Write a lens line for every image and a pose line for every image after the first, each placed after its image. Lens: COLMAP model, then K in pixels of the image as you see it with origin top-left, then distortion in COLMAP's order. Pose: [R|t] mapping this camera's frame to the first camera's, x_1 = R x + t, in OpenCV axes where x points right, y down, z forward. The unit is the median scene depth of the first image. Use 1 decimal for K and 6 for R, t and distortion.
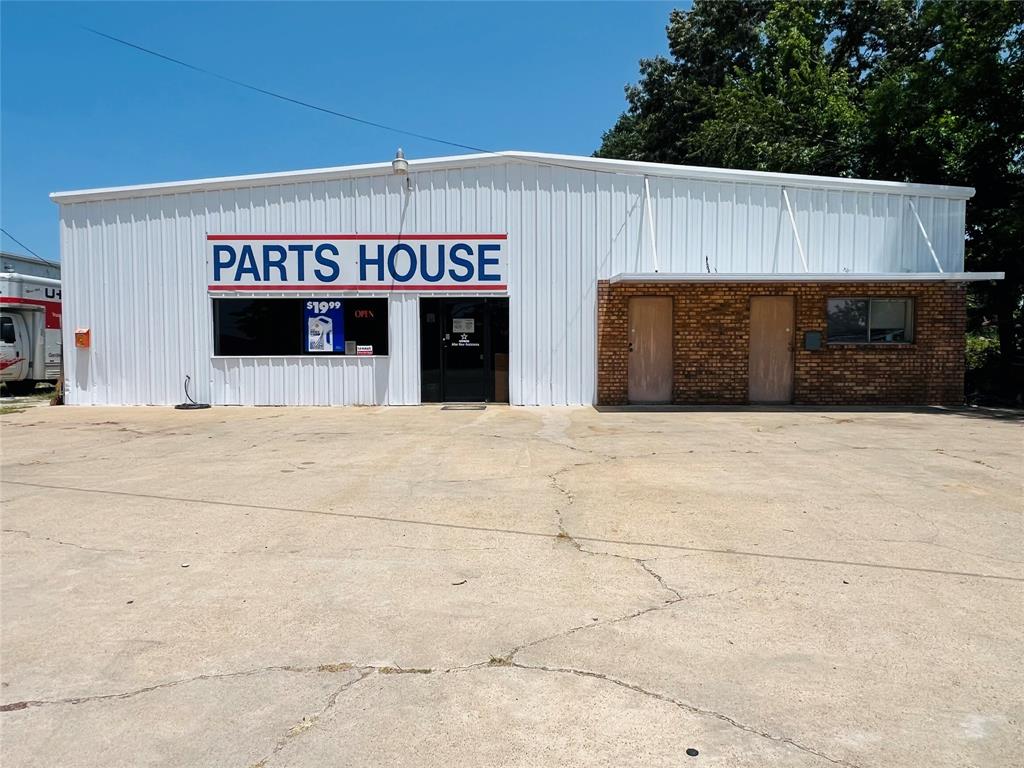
lens RADIAL K [[703.0, 0, 509.4], [0, 703.0, 387.9], [0, 0, 1]] dist [0.002593, -0.004244]
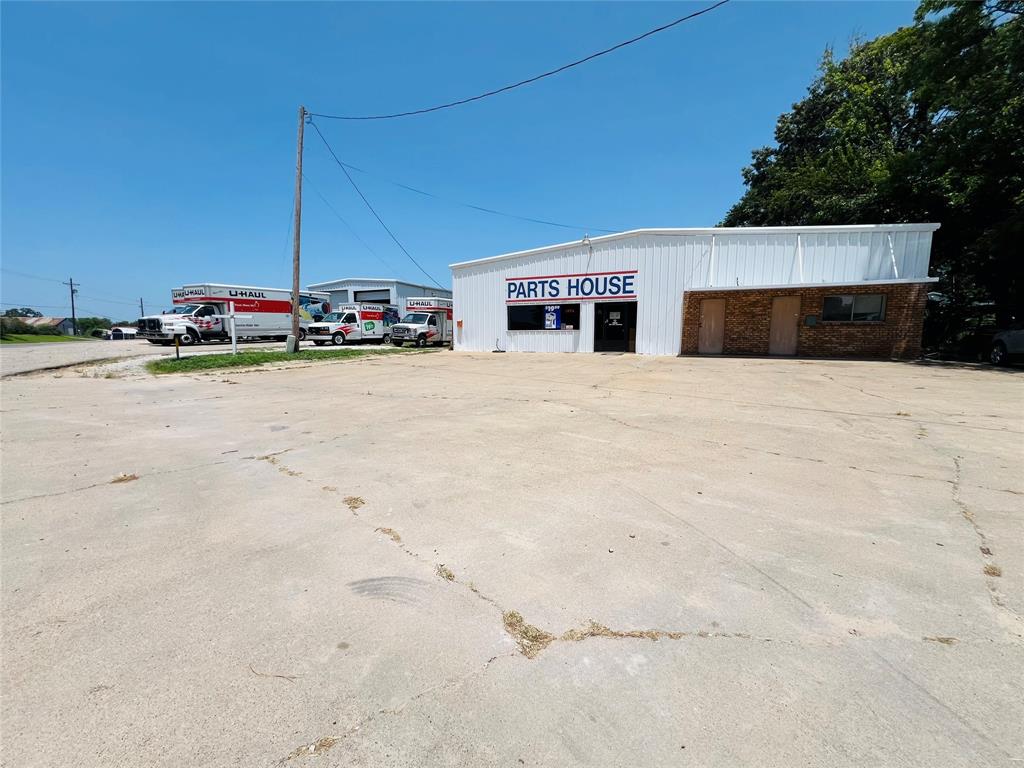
lens RADIAL K [[407.6, 0, 510.8], [0, 407.6, 381.3], [0, 0, 1]] dist [-0.002656, -0.000461]
pose [[0.911723, 0.047285, -0.408075, 0.158968], [-0.017503, 0.996923, 0.076410, 0.020565], [0.410433, -0.062522, 0.909745, -0.255924]]
